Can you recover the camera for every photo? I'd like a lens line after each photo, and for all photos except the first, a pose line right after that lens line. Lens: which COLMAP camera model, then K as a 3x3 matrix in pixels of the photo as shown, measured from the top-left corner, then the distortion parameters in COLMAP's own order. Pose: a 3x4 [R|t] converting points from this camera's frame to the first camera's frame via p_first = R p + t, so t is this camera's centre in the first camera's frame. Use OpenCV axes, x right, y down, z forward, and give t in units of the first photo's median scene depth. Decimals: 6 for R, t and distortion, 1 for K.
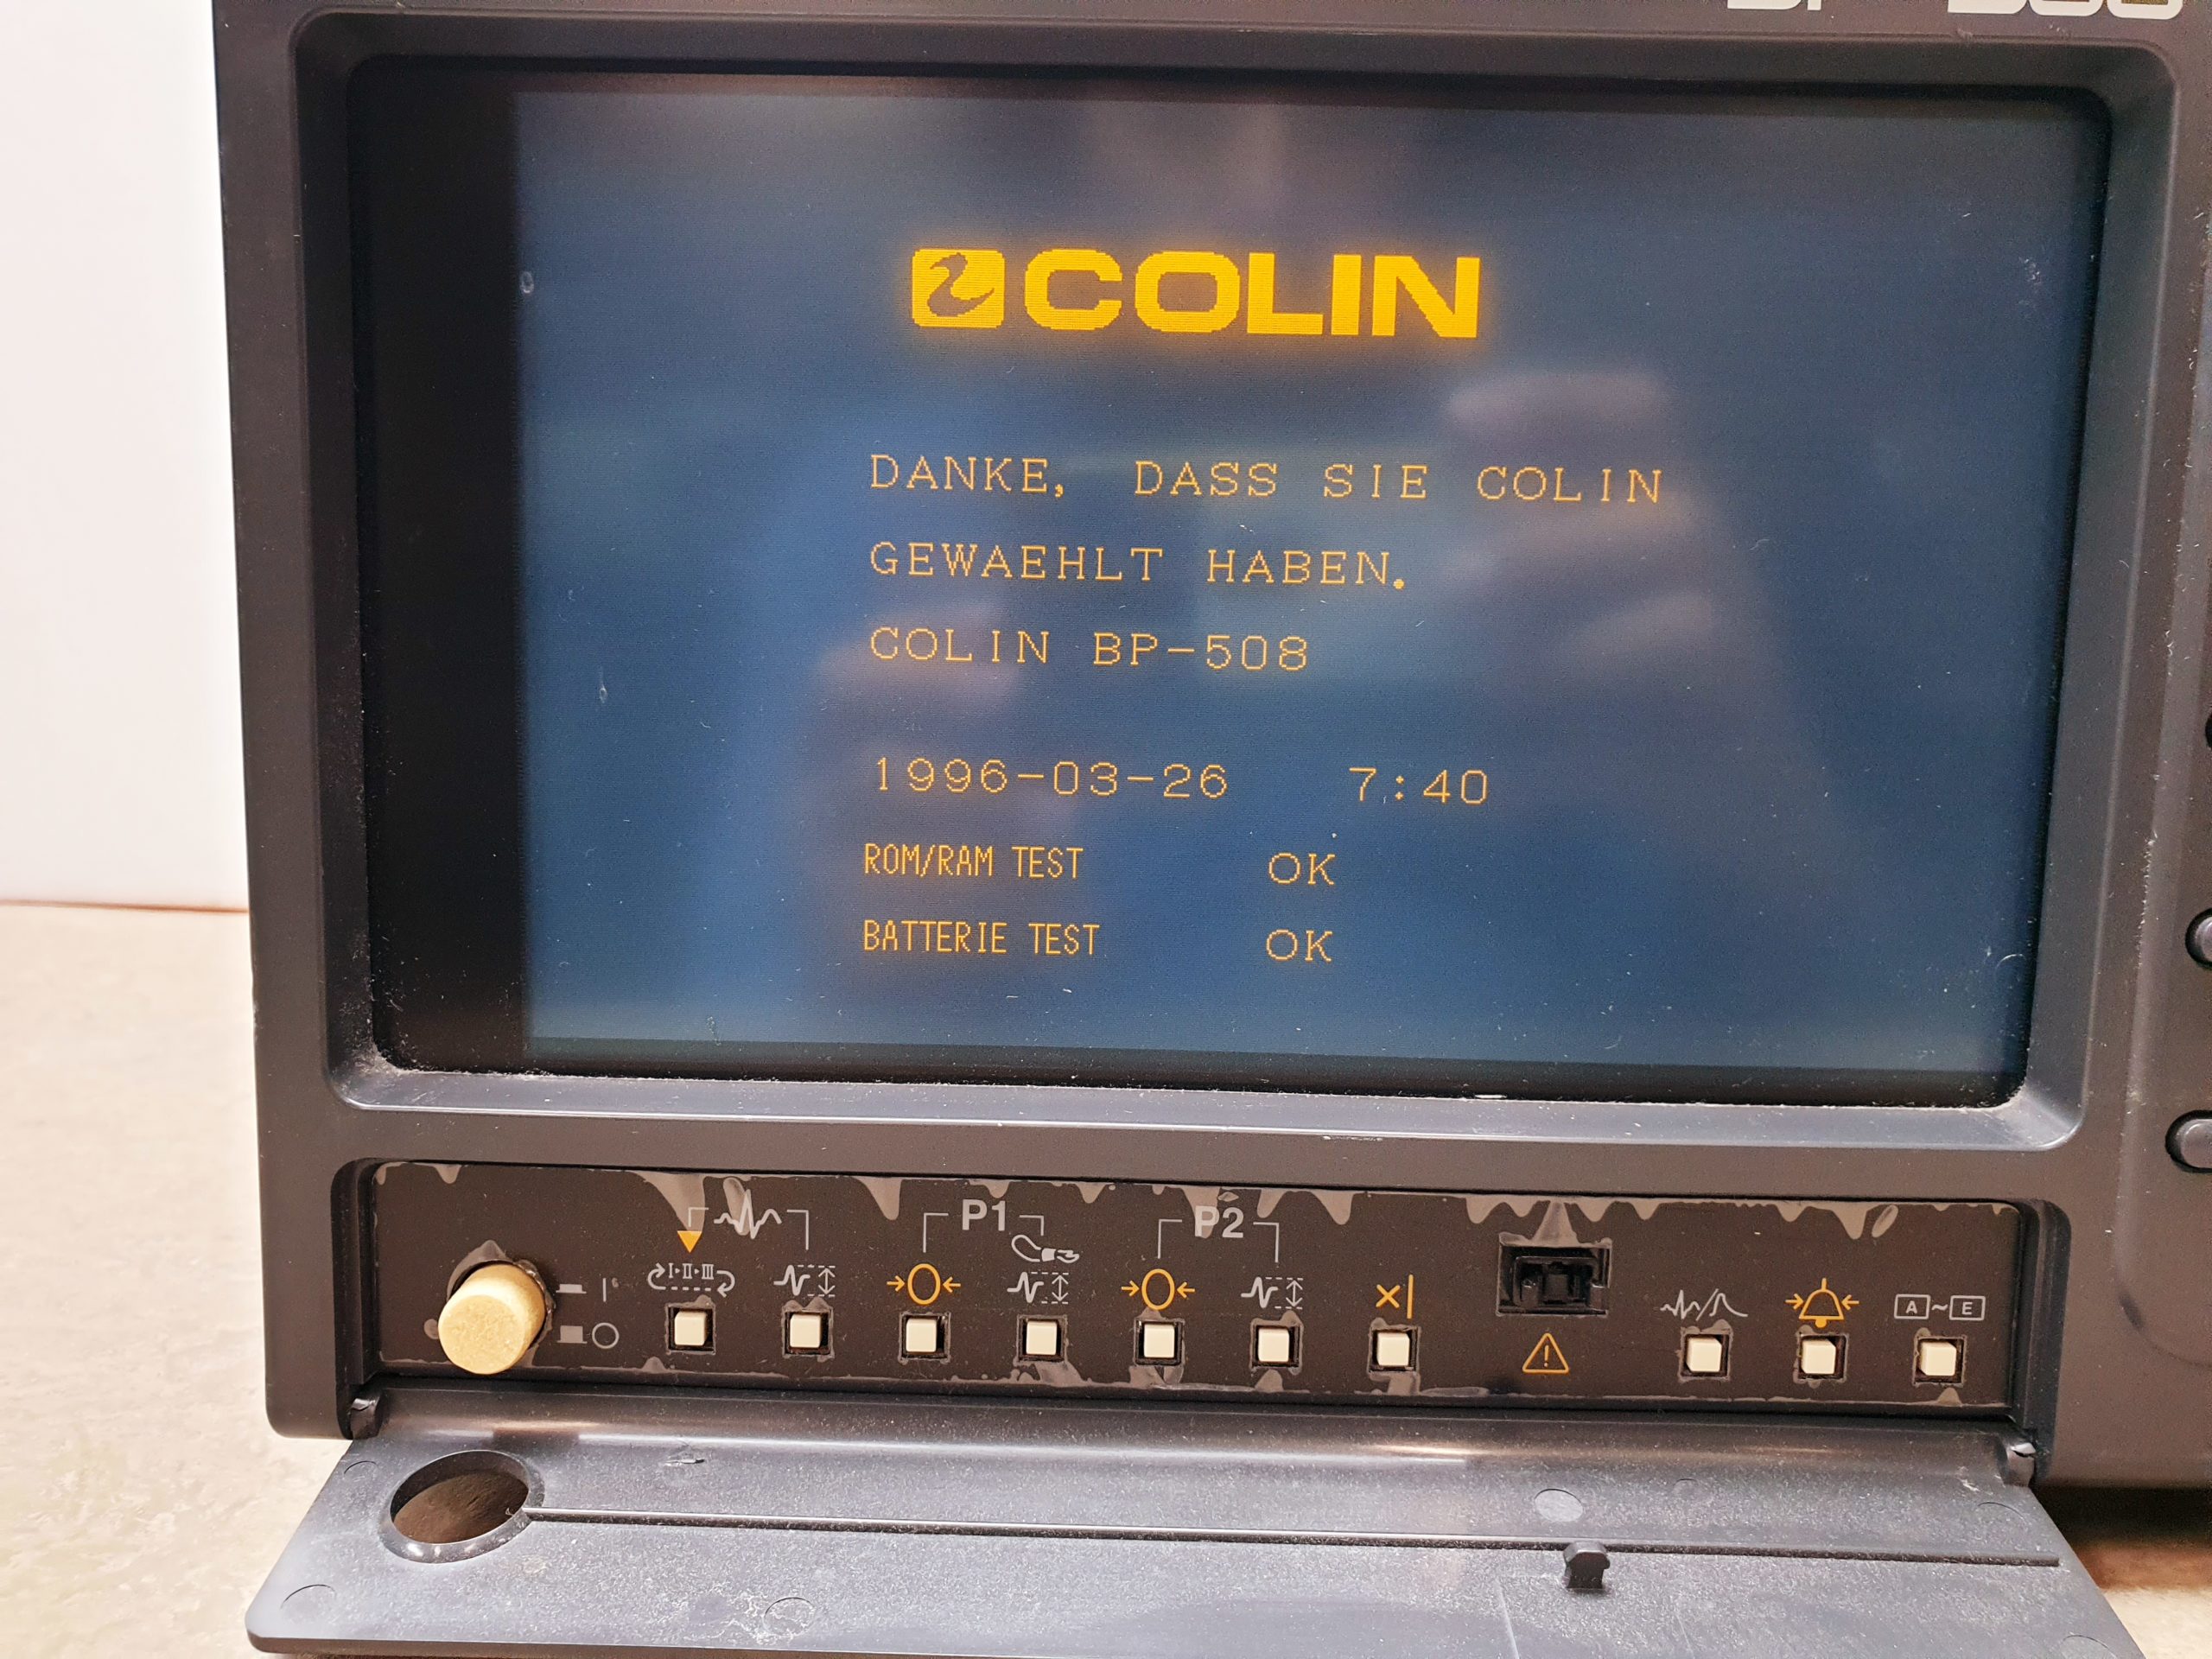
lens RADIAL K [[1856.4, 0, 1093.7], [0, 1856.4, 807.7], [0, 0, 1]] dist [-0.019514, 0.049705]
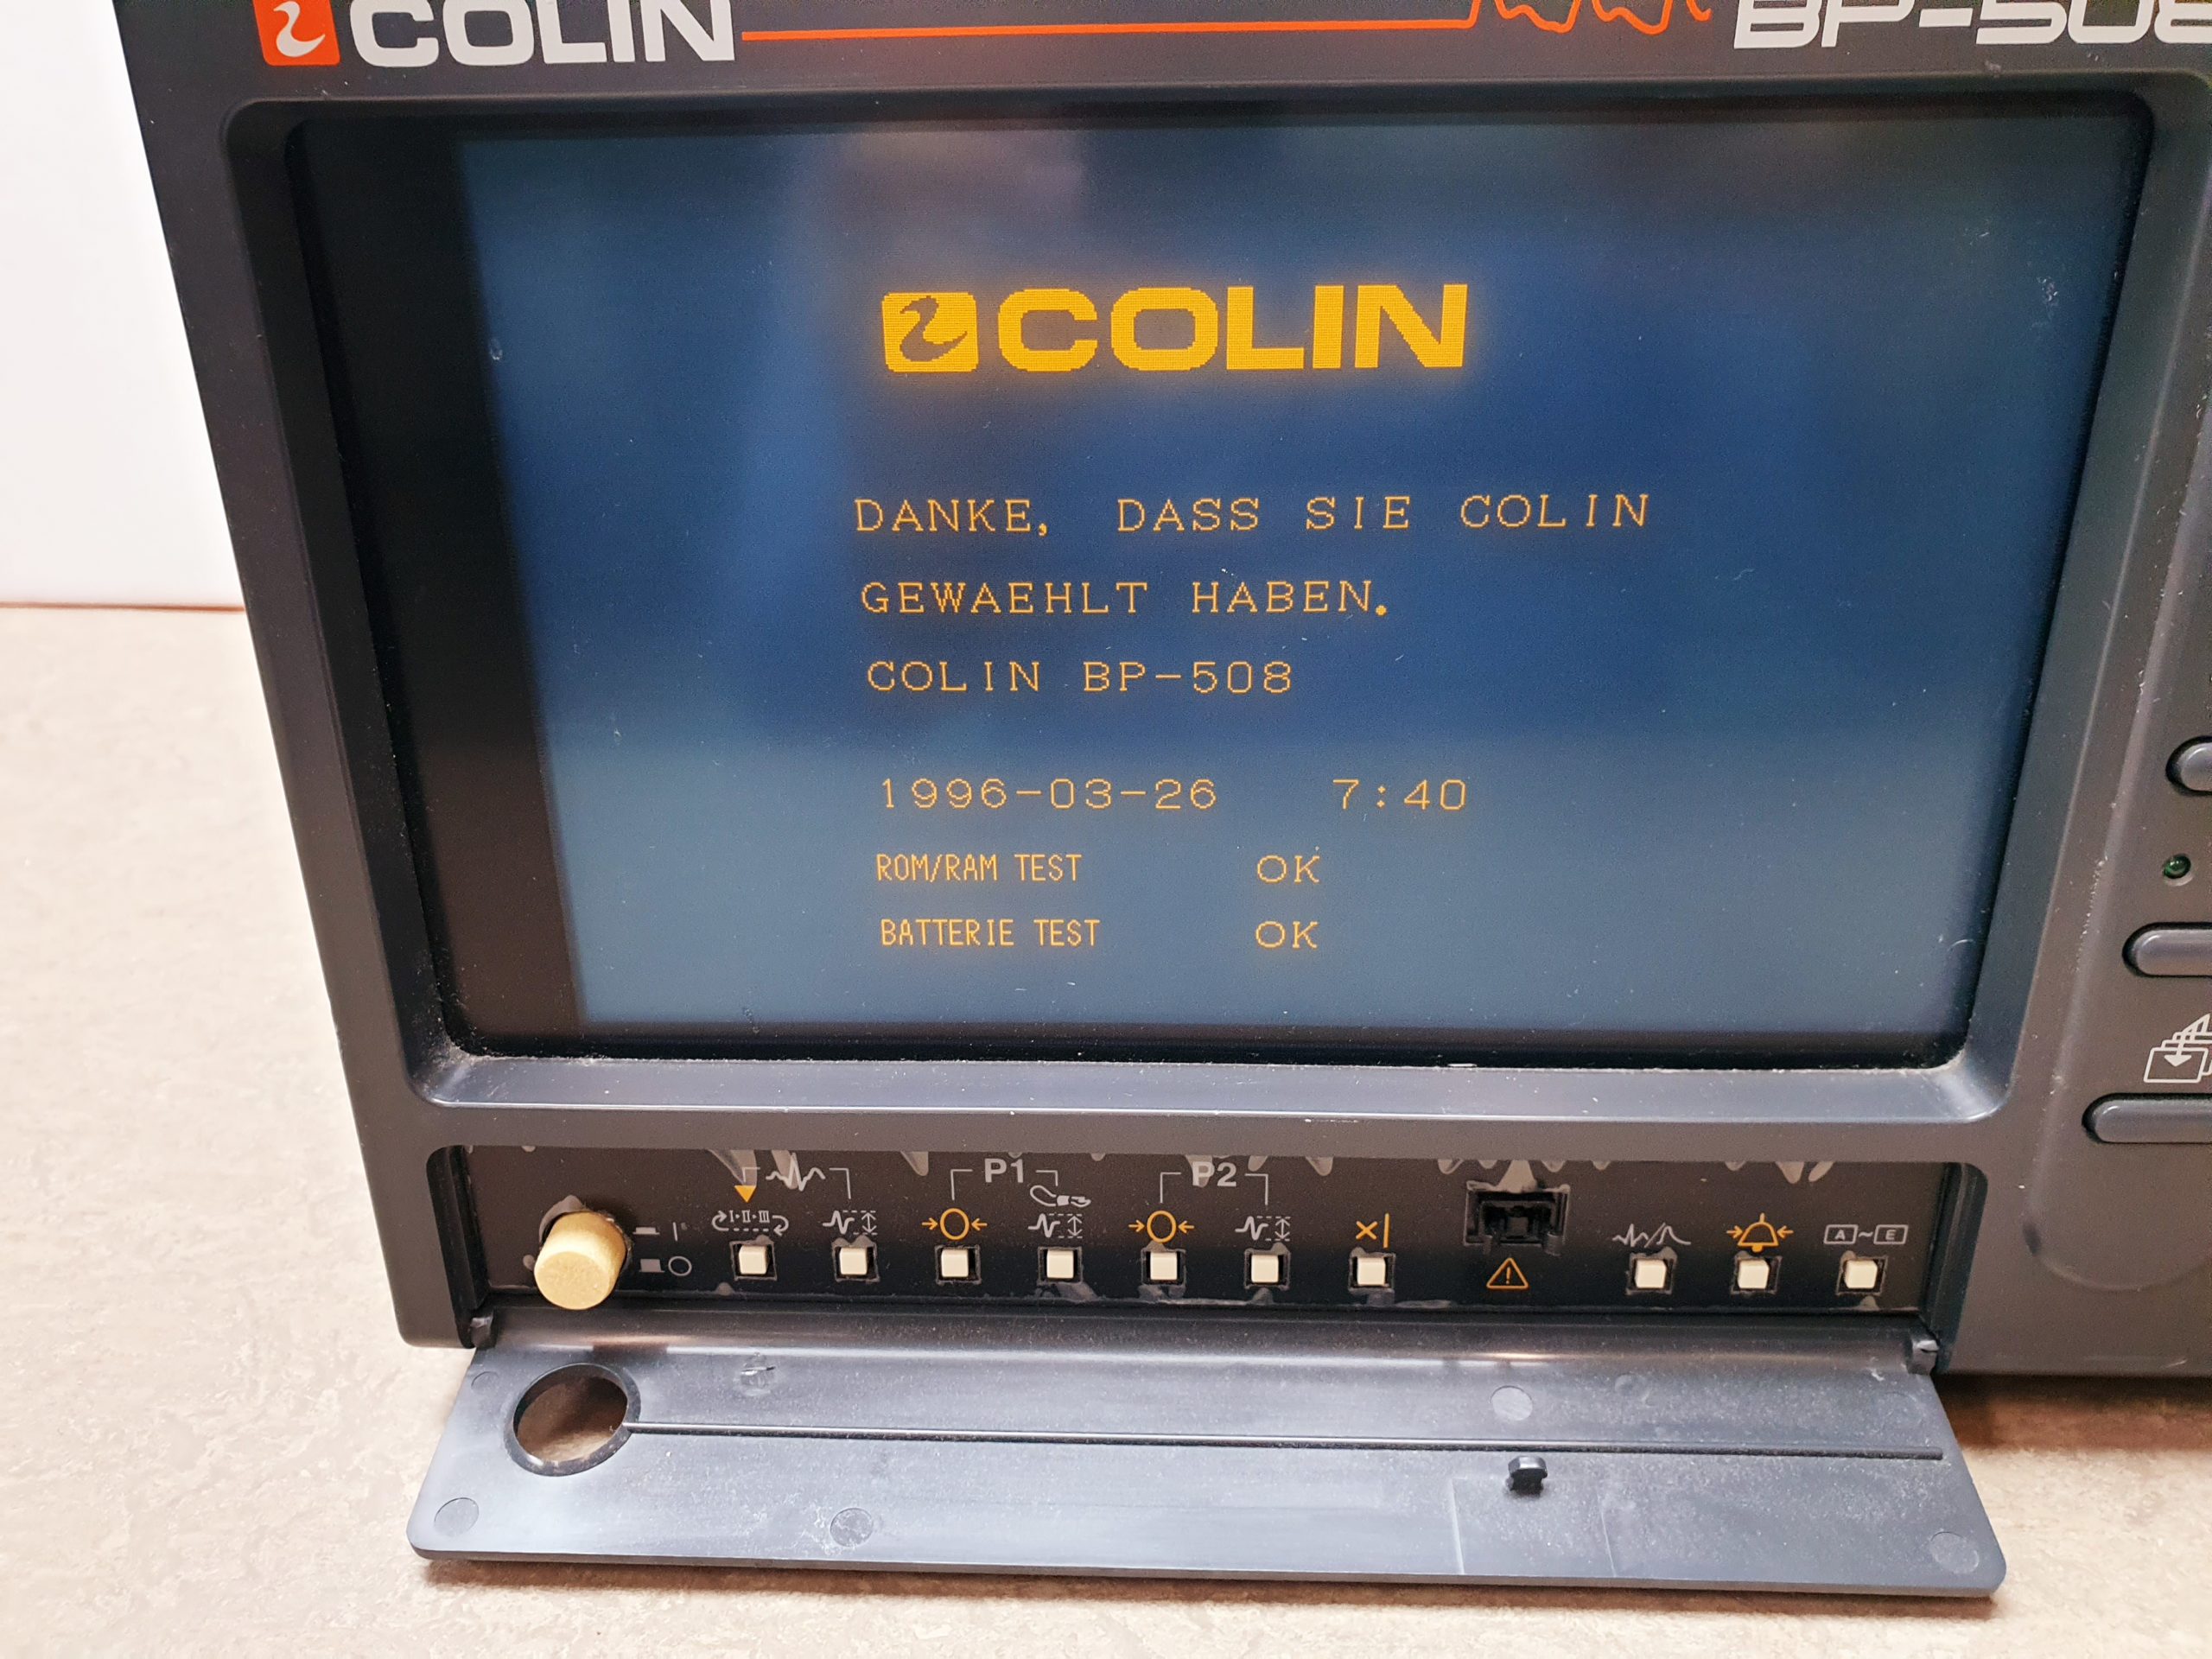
lens RADIAL K [[1856.4, 0, 1097.6], [0, 1856.4, 837.5], [0, 0, 1]] dist [-0.019514, 0.049705]
pose [[0.998788, -0.021103, -0.044472, 0.051484], [0.033089, 0.956711, 0.289152, -0.296411], [0.036445, -0.290273, 0.956250, -0.009520]]
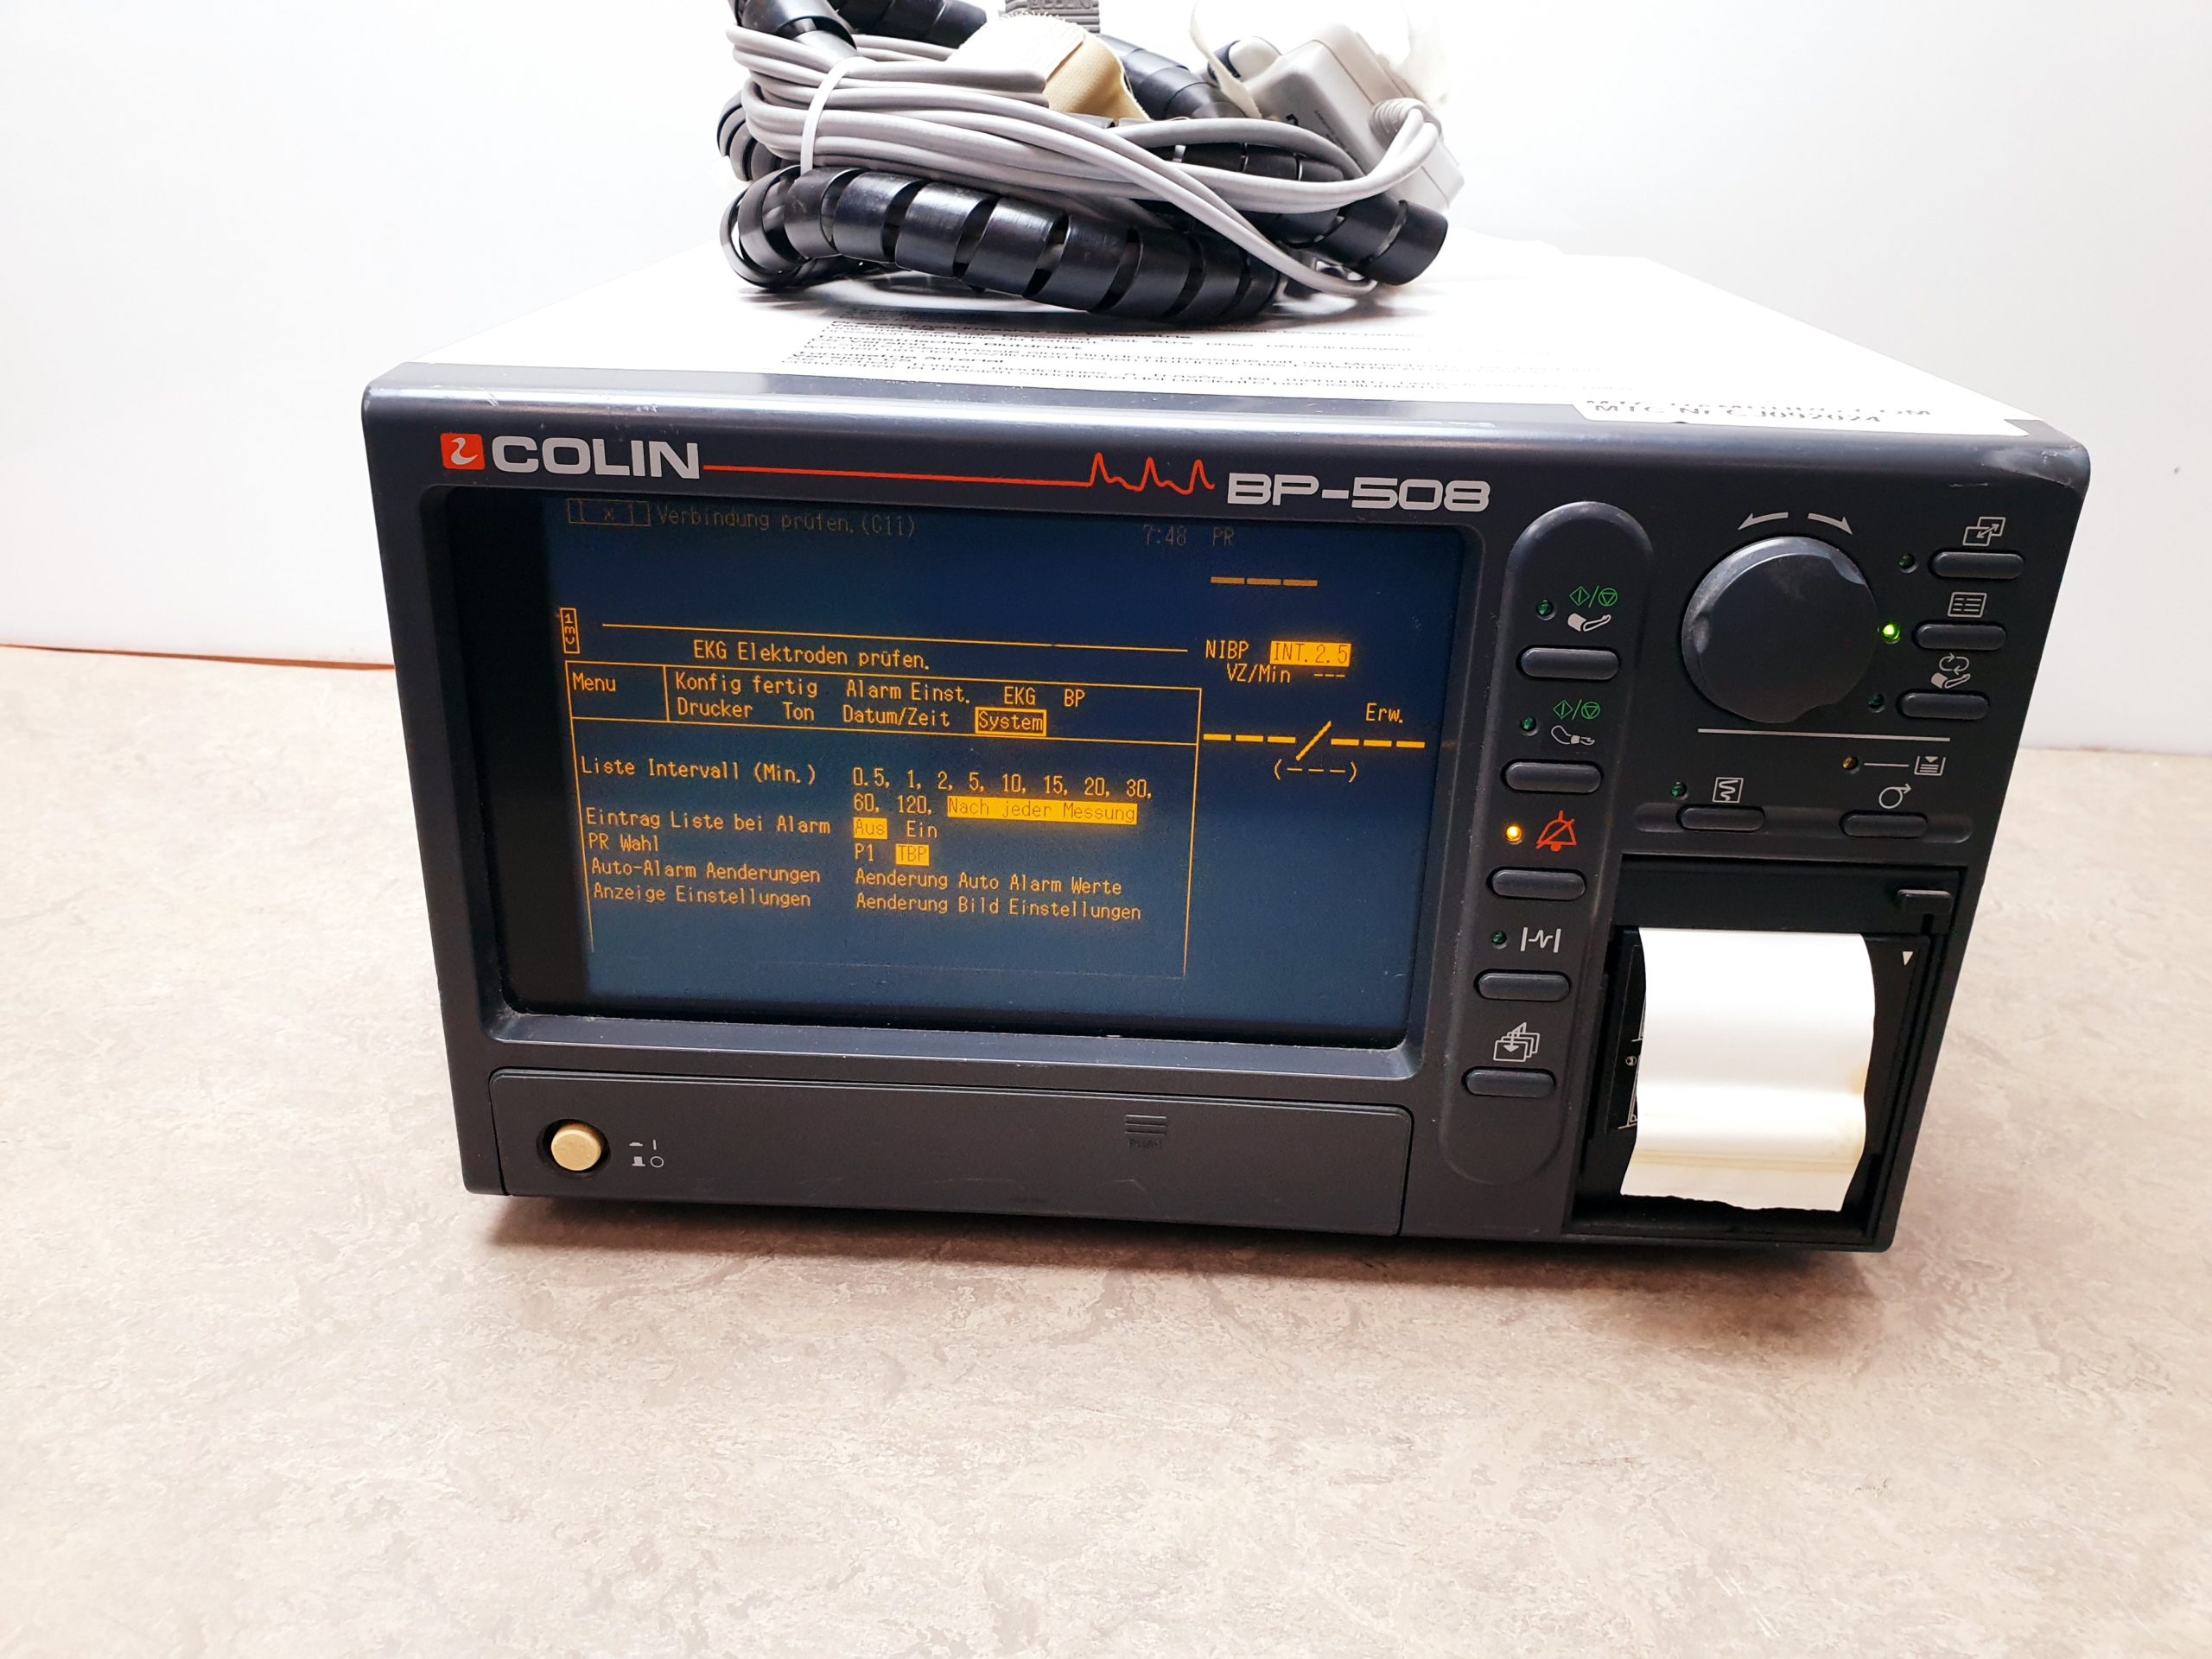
lens RADIAL K [[1856.4, 0, 1112.4], [0, 1856.4, 850.7], [0, 0, 1]] dist [-0.019514, 0.049705]
pose [[0.999803, 0.016916, -0.010399, 0.231272], [-0.013170, 0.956848, 0.290290, -0.560325], [0.014861, -0.290096, 0.956882, -0.707617]]
